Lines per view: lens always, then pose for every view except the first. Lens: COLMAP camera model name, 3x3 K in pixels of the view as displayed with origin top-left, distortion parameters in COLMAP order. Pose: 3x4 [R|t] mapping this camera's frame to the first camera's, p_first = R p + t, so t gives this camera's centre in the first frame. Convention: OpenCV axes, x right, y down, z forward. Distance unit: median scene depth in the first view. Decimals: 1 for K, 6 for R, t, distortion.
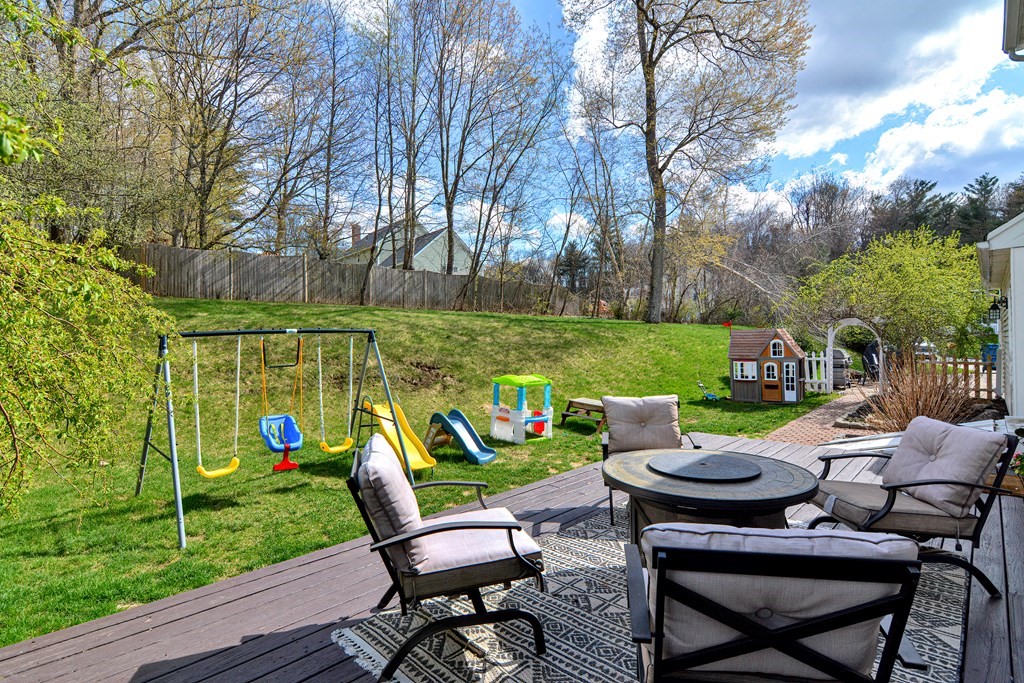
lens RADIAL K [[498.1, 0, 510.9], [0, 498.1, 342.2], [0, 0, 1]] dist [0.010077, -0.007504]
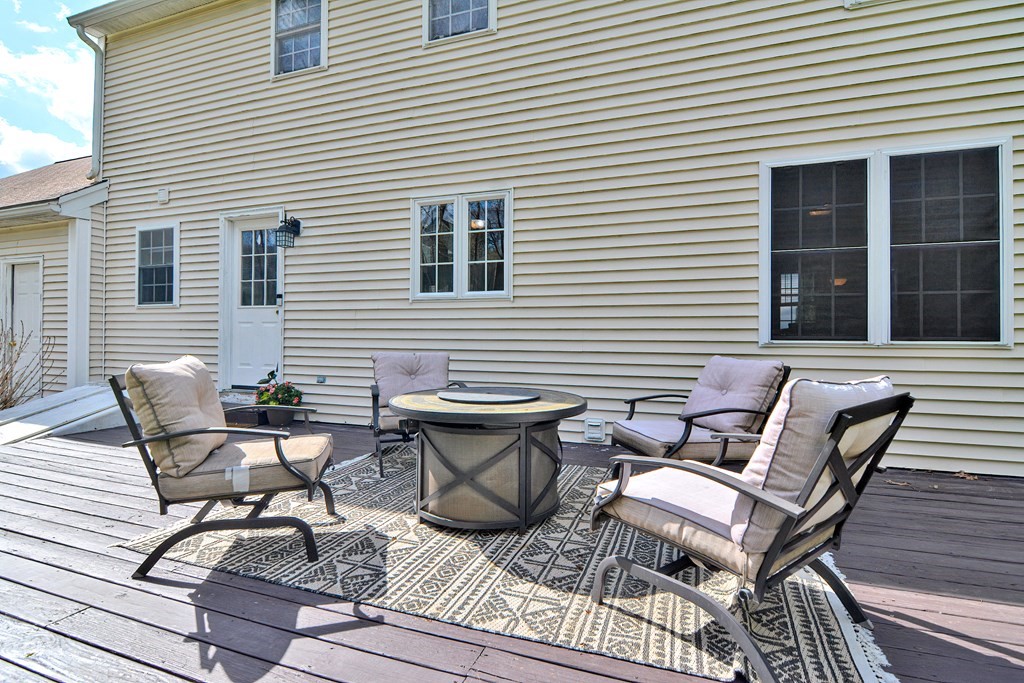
lens RADIAL K [[498.1, 0, 510.1], [0, 498.1, 339.1], [0, 0, 1]] dist [0.010077, -0.007504]
pose [[-0.390299, 0.002139, 0.920686, -0.536292], [-0.007849, 0.999953, -0.005650, 0.129544], [-0.920655, -0.009432, -0.390264, 1.260702]]
